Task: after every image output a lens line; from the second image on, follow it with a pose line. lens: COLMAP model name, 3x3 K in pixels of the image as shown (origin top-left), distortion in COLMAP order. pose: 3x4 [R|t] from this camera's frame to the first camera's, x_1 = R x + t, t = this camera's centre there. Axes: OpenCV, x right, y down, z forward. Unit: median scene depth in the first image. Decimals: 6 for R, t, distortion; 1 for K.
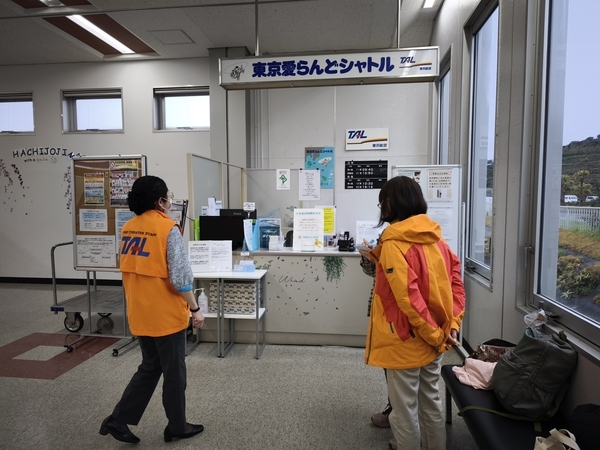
lens RADIAL K [[391.8, 0, 300.0], [0, 391.8, 225.0], [0, 0, 1]] dist [0.001799, 0.000463]
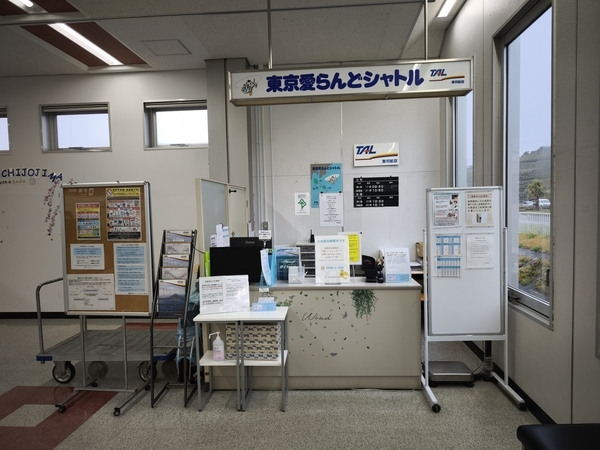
lens RADIAL K [[391.8, 0, 300.0], [0, 391.8, 225.0], [0, 0, 1]] dist [0.001799, 0.000463]
pose [[0.998220, -0.024333, 0.054451, -0.101191], [0.025438, 0.999483, -0.019683, -0.052423], [-0.053944, 0.021033, 0.998322, 0.104163]]
